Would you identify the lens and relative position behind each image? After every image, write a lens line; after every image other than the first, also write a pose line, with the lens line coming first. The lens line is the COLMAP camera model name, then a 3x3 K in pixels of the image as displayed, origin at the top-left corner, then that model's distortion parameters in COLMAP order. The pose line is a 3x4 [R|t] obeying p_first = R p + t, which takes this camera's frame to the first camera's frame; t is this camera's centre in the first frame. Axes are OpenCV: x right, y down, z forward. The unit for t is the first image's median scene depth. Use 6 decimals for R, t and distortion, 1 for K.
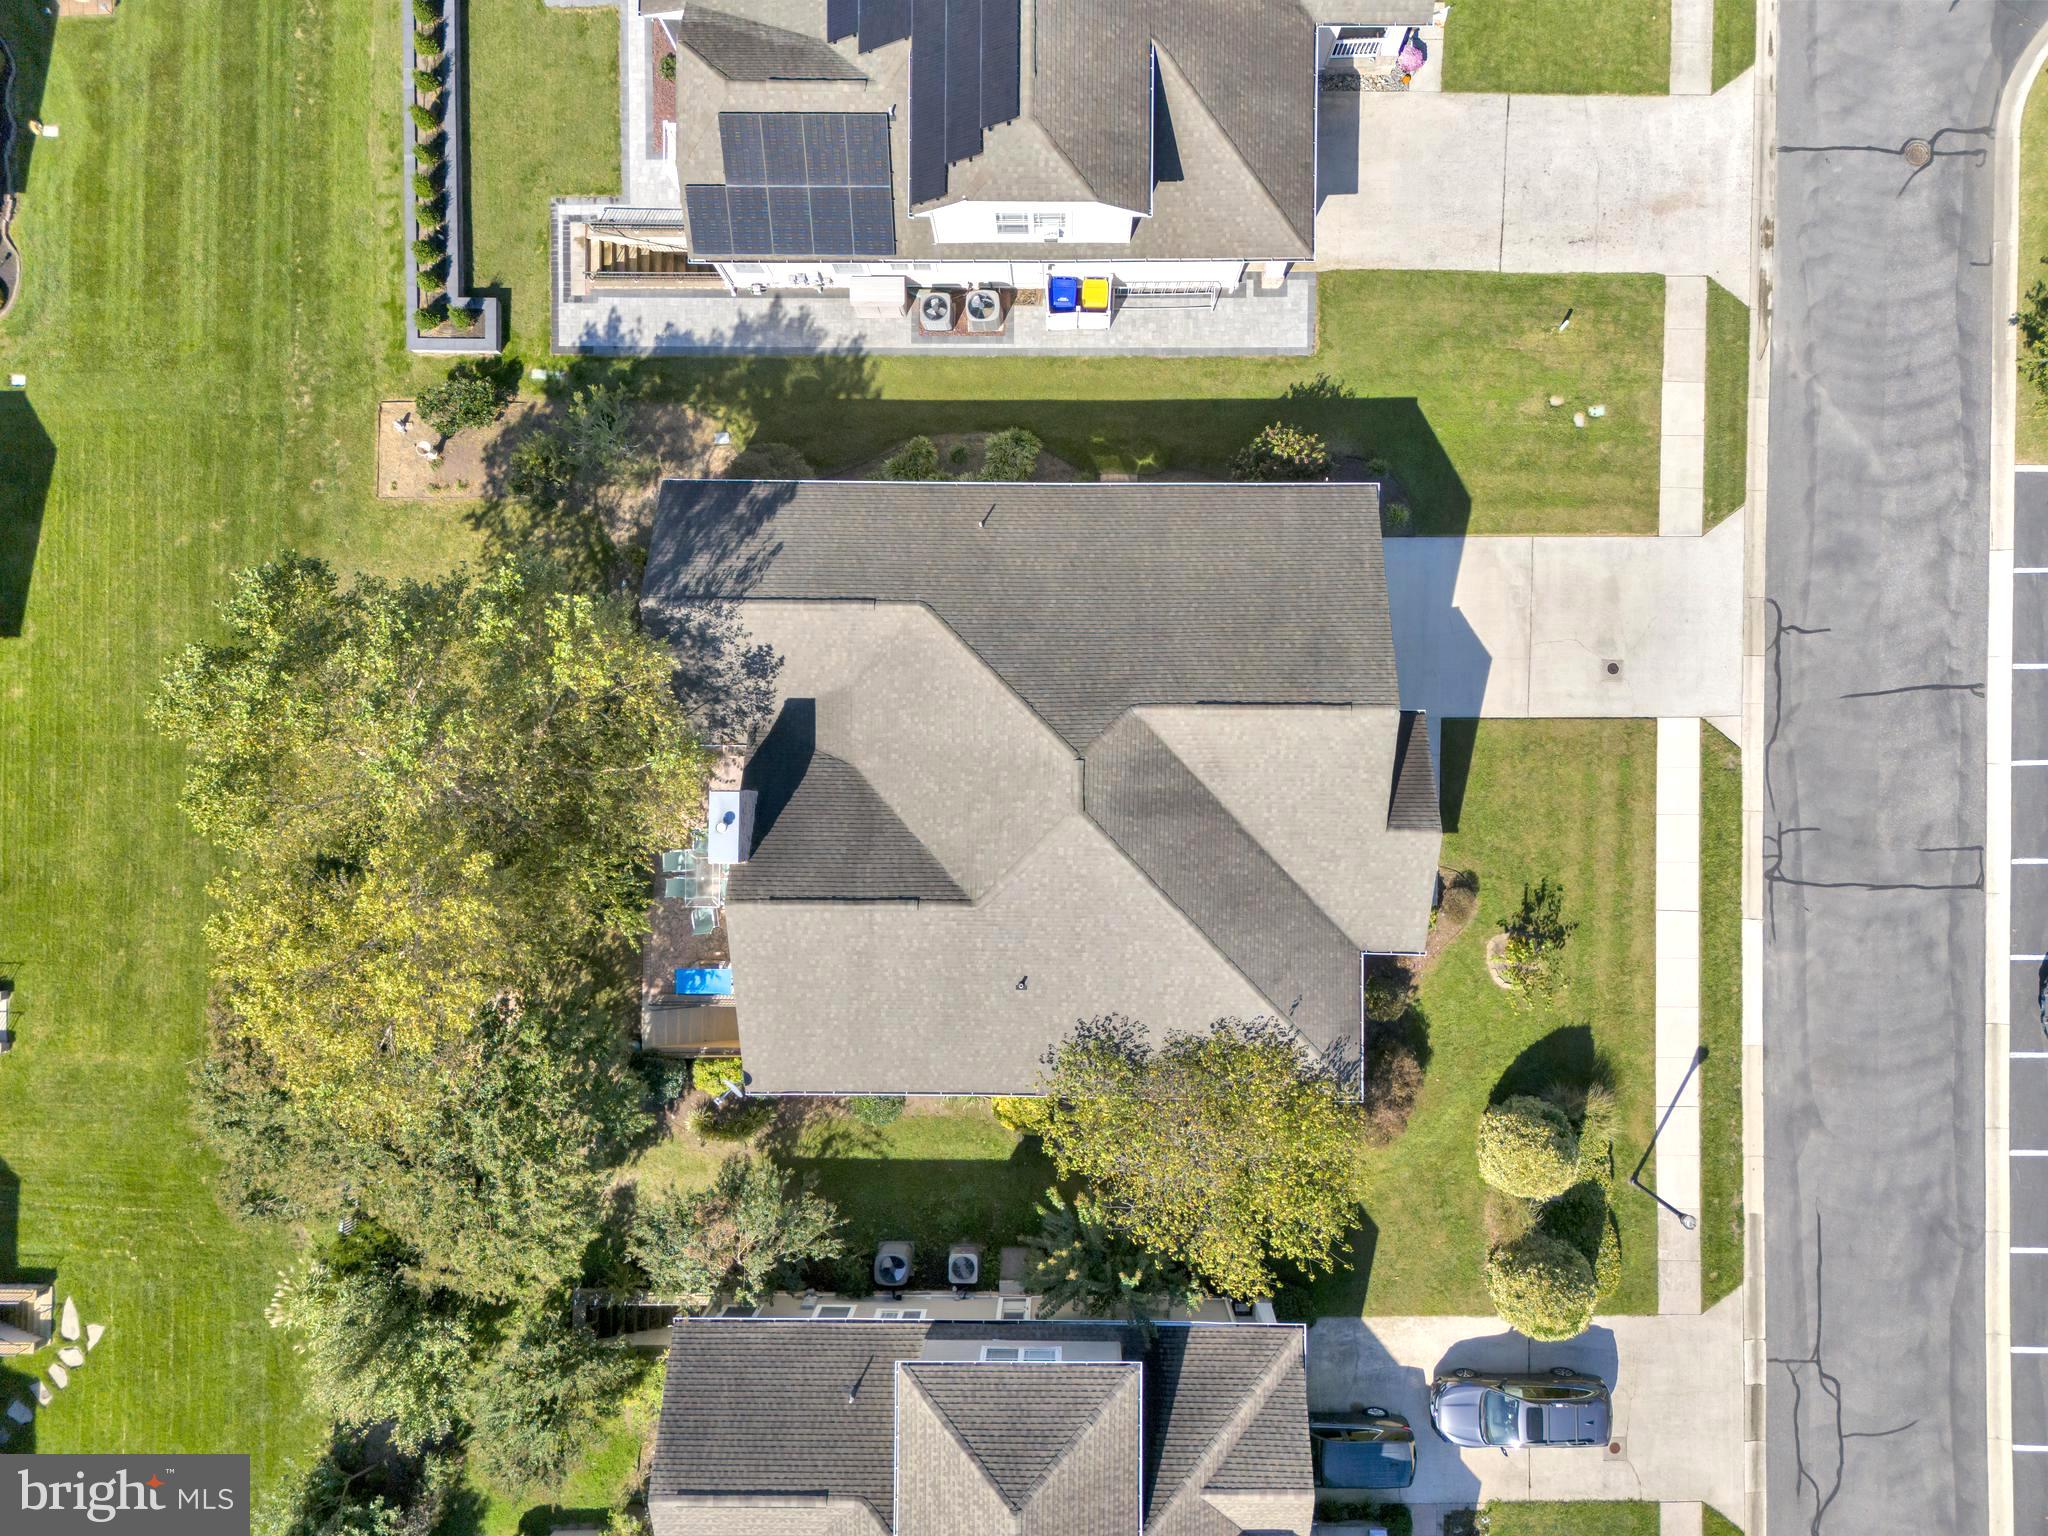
lens RADIAL K [[1567.4, 0, 962.8], [0, 1567.4, 823.3], [0, 0, 1]] dist [0.056611, -0.051978]
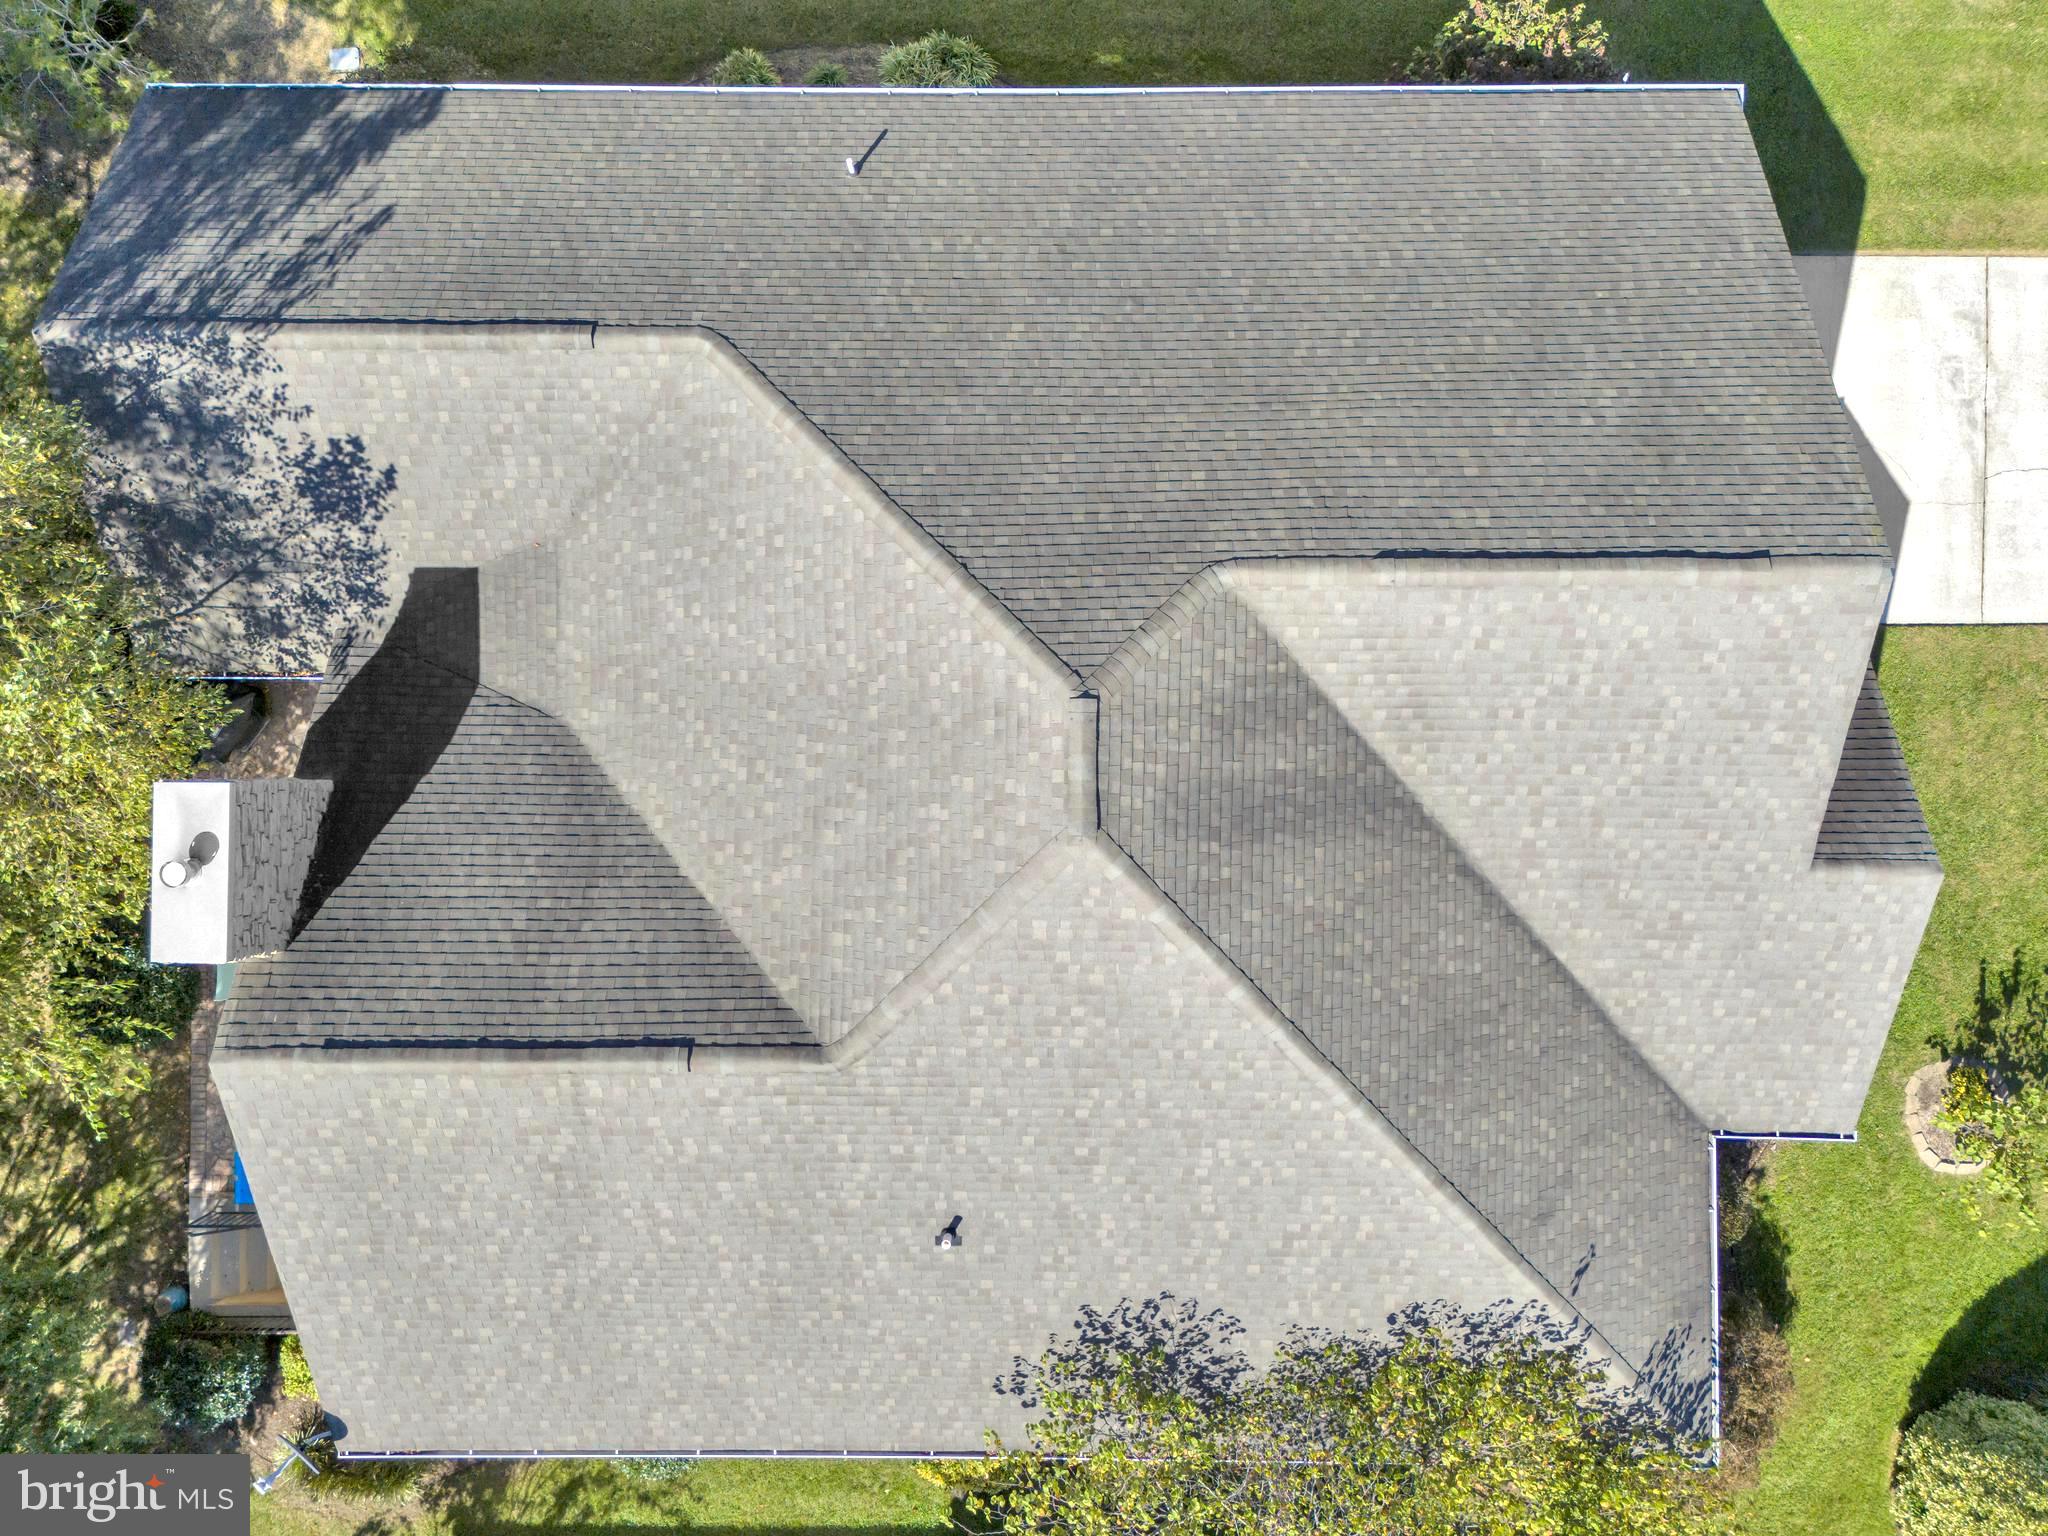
lens RADIAL K [[1567.4, 0, 1022.7], [0, 1567.4, 775.2], [0, 0, 1]] dist [0.056611, -0.051978]
pose [[0.998603, -0.004709, 0.052632, 0.035013], [0.005617, 0.999838, -0.017118, -0.013413], [-0.052542, 0.017390, 0.998467, 0.562721]]
